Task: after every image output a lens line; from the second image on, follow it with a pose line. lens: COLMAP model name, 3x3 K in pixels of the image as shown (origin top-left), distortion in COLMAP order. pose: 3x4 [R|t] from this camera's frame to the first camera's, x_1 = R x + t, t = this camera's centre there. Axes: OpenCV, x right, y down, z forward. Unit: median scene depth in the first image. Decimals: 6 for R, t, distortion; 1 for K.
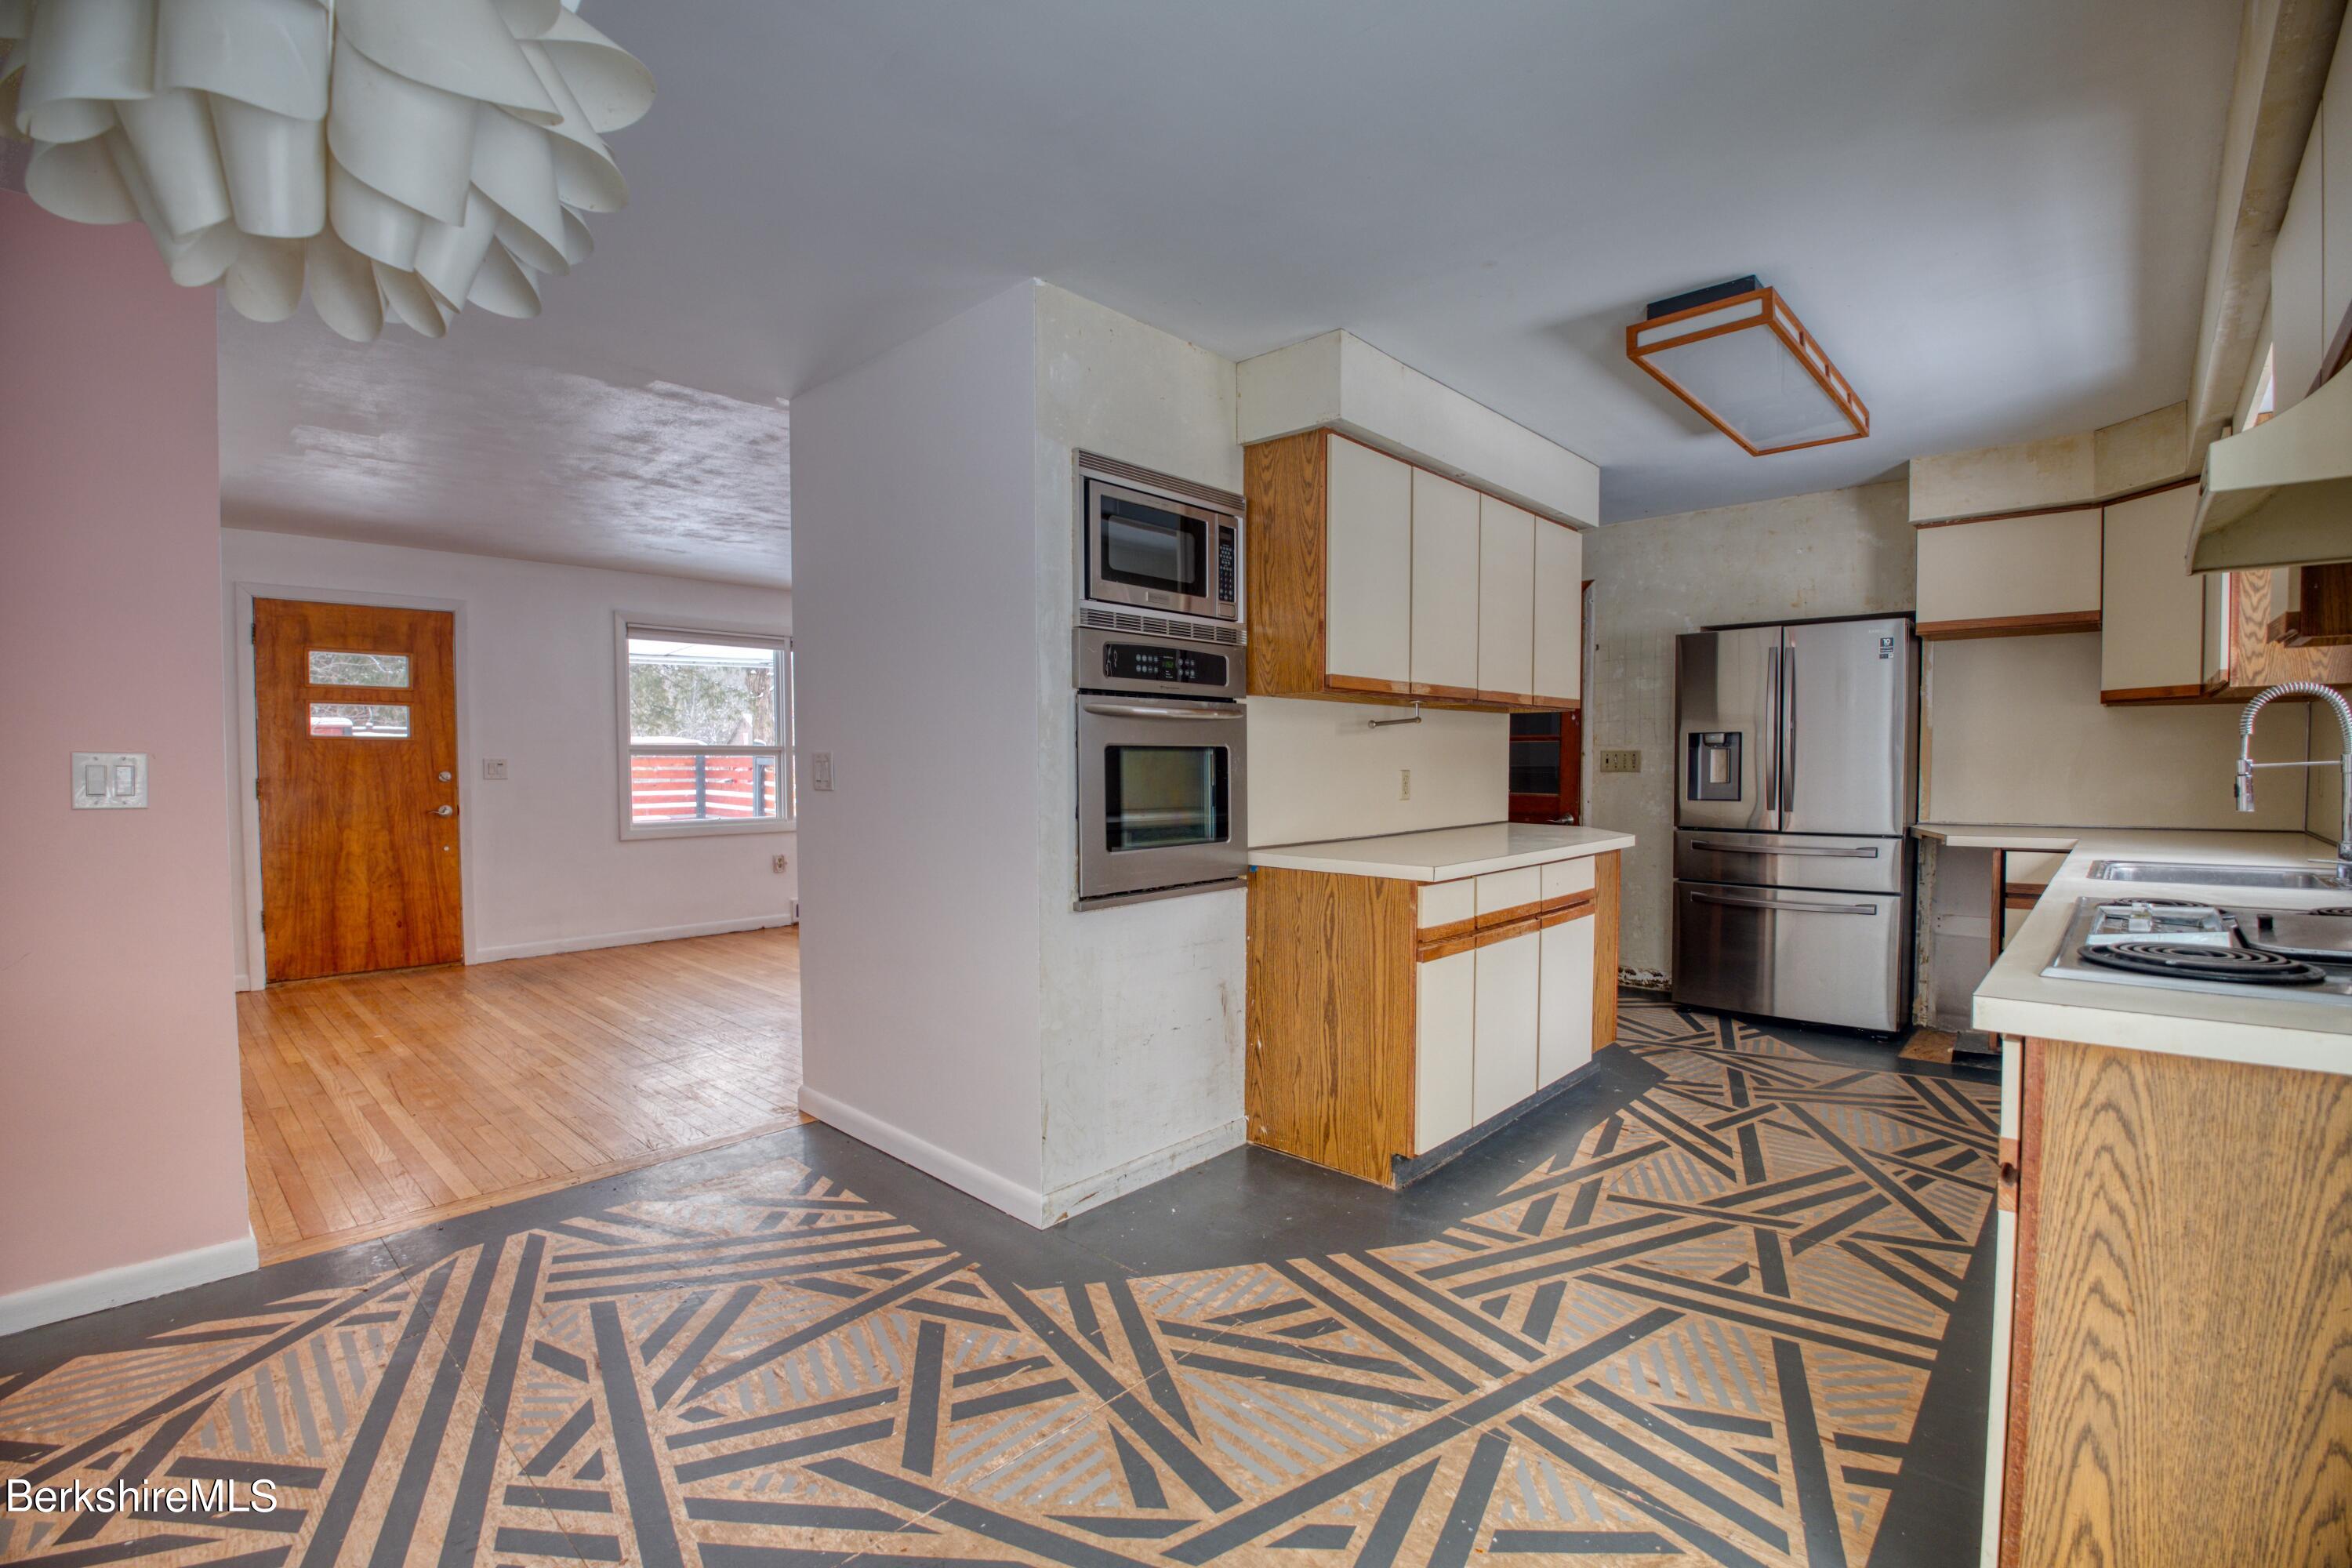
lens RADIAL K [[1040.1, 0, 1178.7], [0, 1040.1, 803.7], [0, 0, 1]] dist [-0.026581, -0.006753]
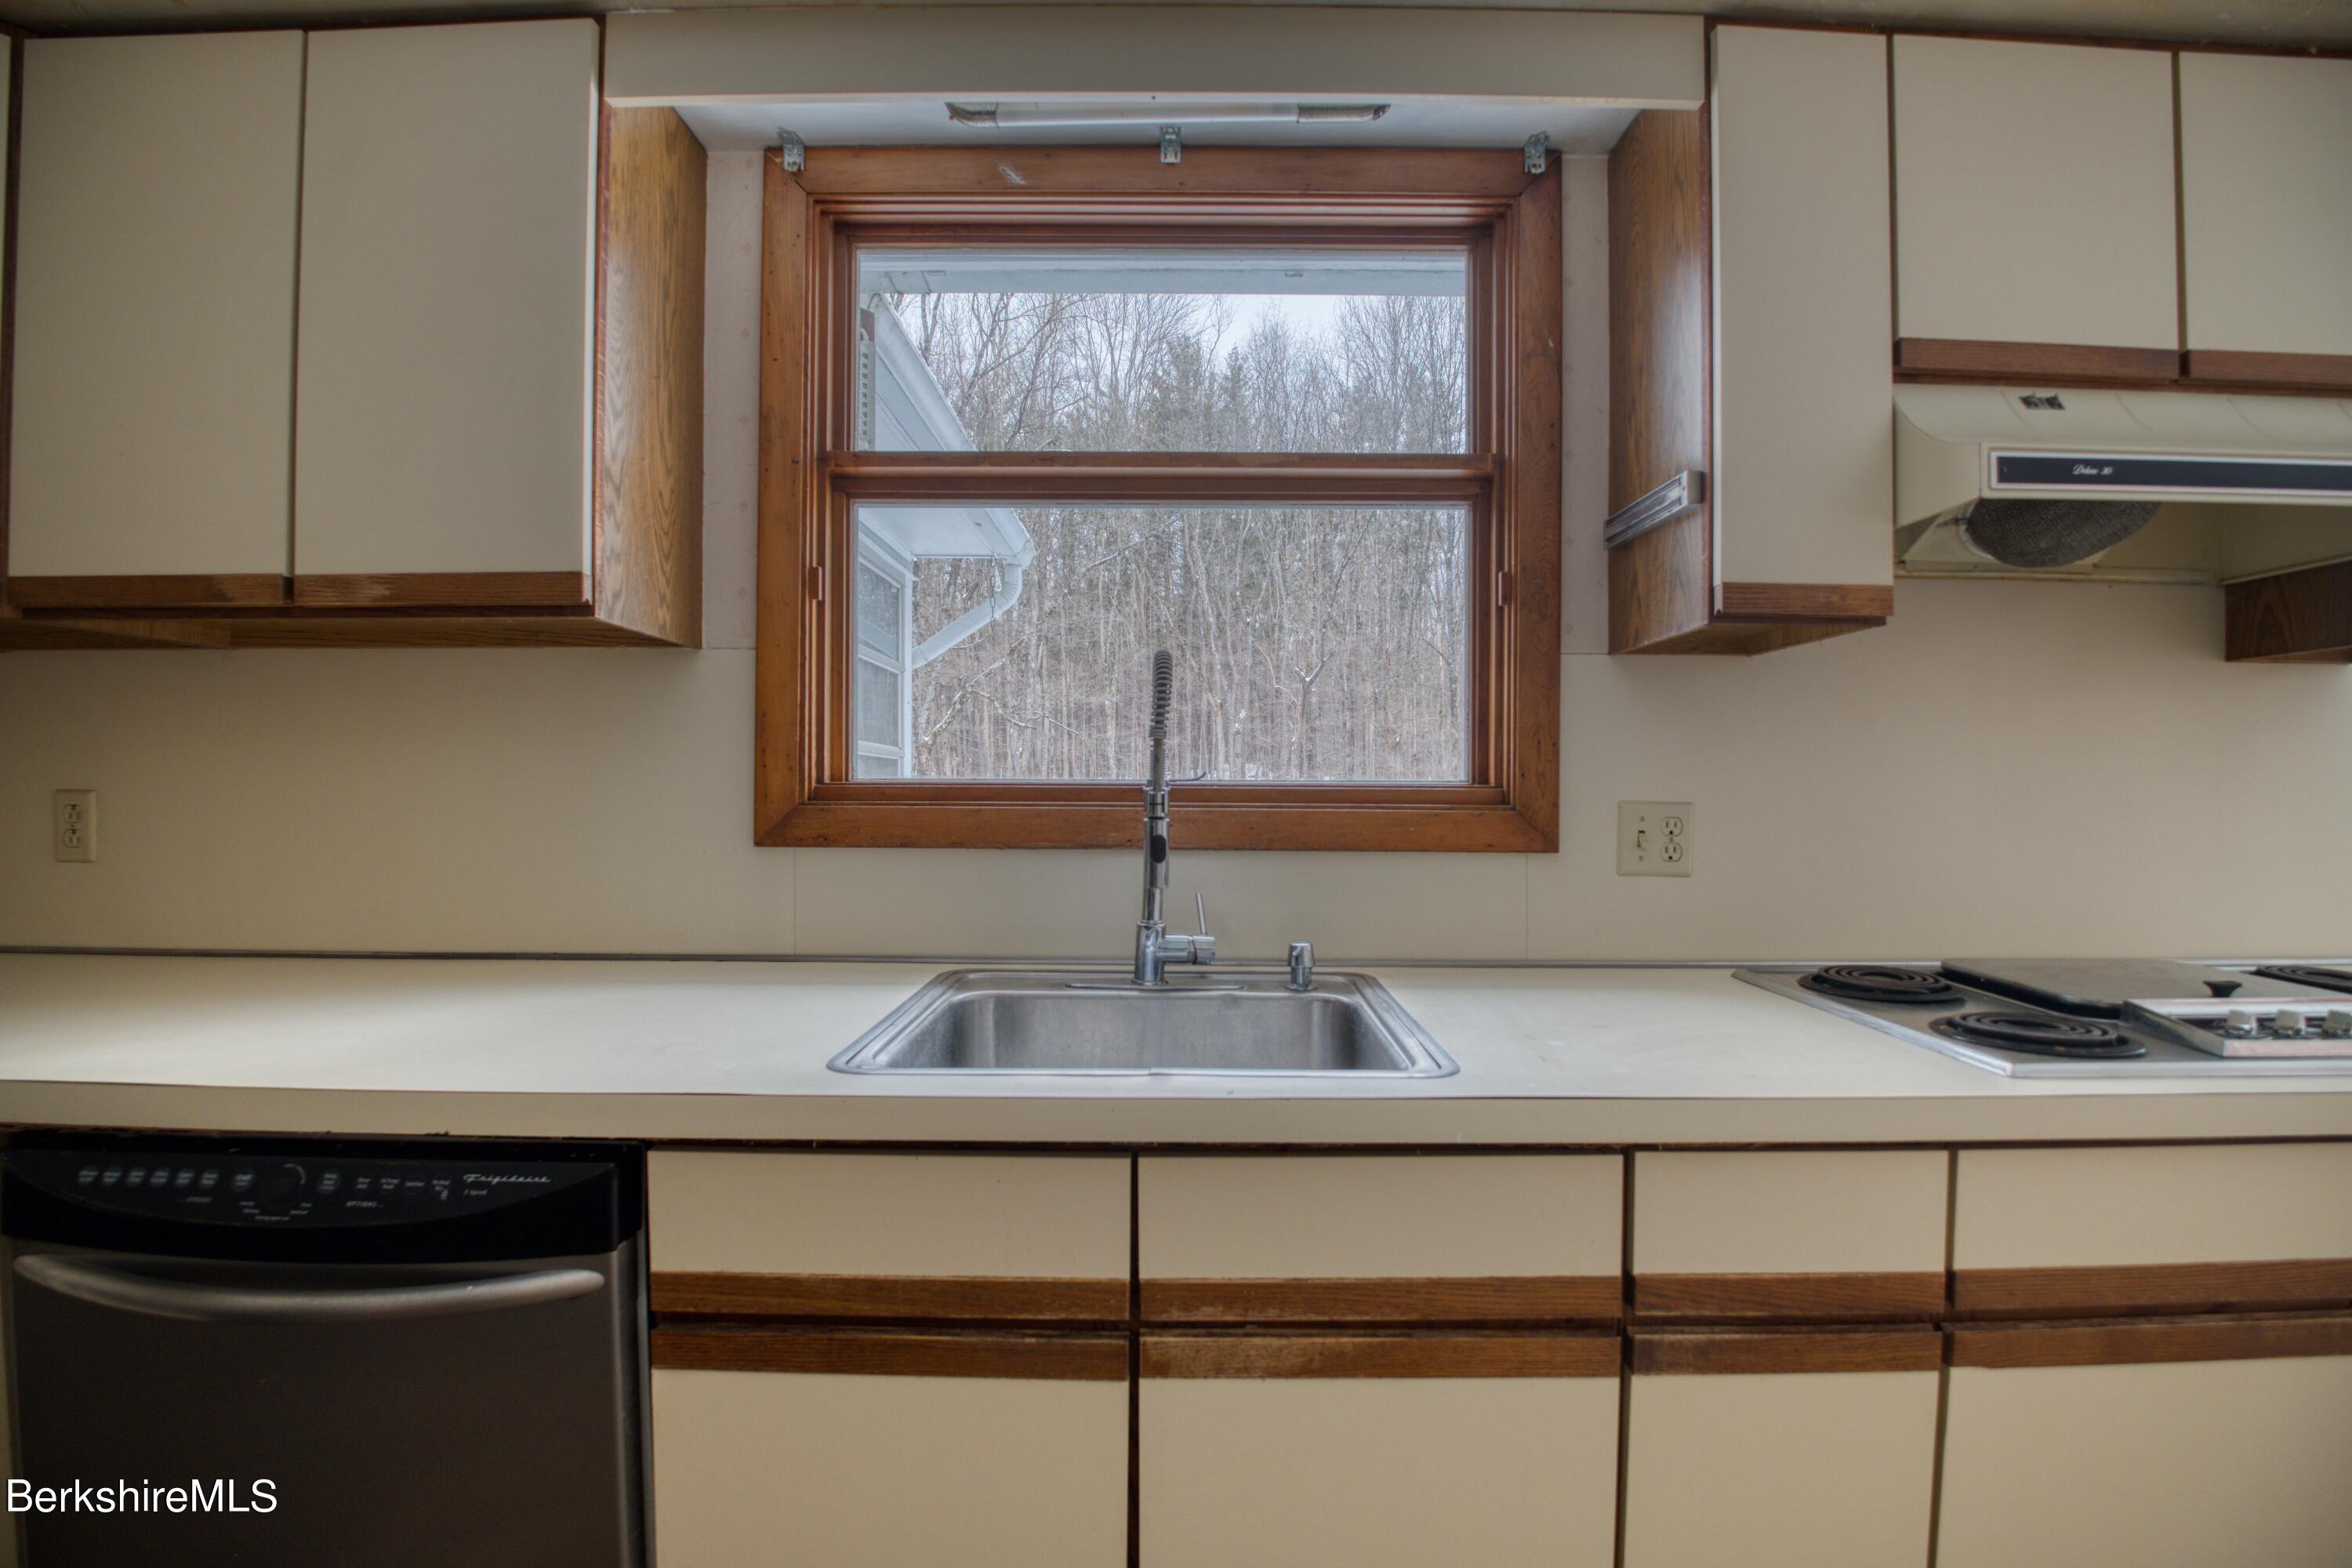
lens RADIAL K [[1040.1, 0, 1178.7], [0, 1040.1, 803.7], [0, 0, 1]] dist [-0.026581, -0.006753]
pose [[-0.680489, -0.010990, 0.732676, 0.623053], [0.025785, 0.998909, 0.038932, -0.053446], [-0.732305, 0.045385, -0.679463, 1.266150]]
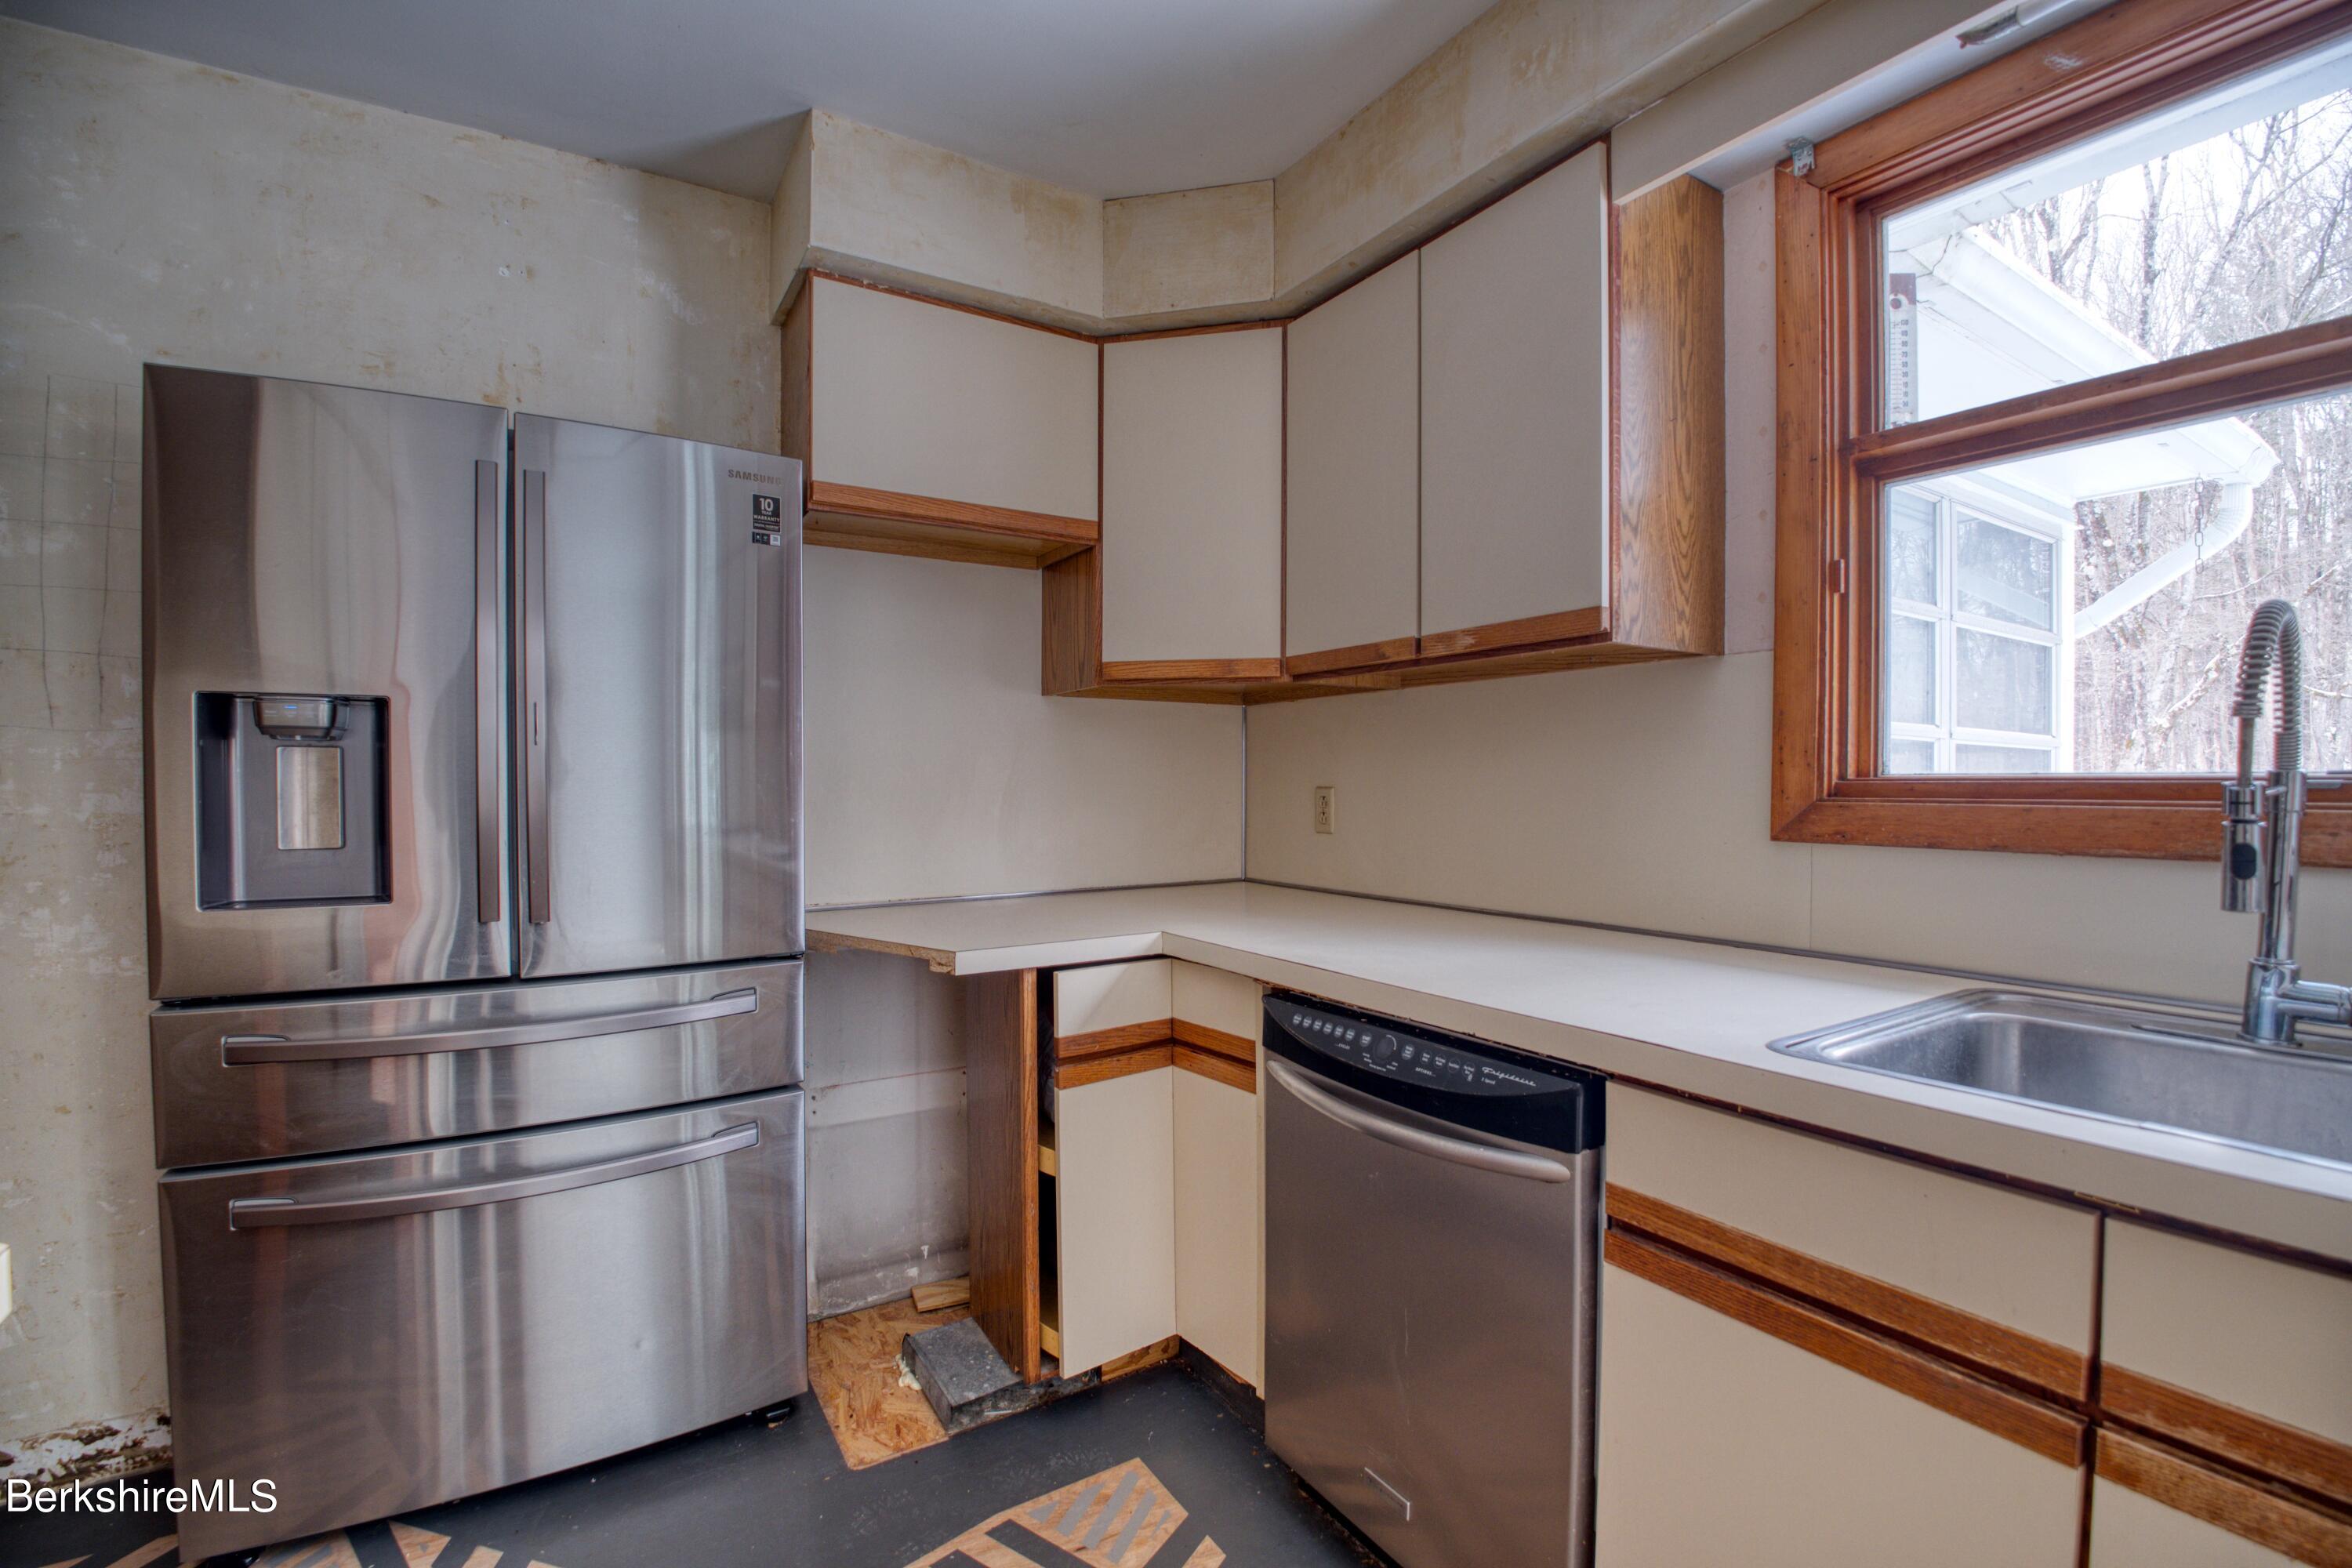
lens RADIAL K [[1040.1, 0, 1178.7], [0, 1040.1, 803.7], [0, 0, 1]] dist [-0.026581, -0.006753]
pose [[0.265573, -0.015223, 0.963971, 0.535307], [0.036325, 0.999323, 0.005774, -0.050356], [-0.963406, 0.033483, 0.265946, 1.215305]]
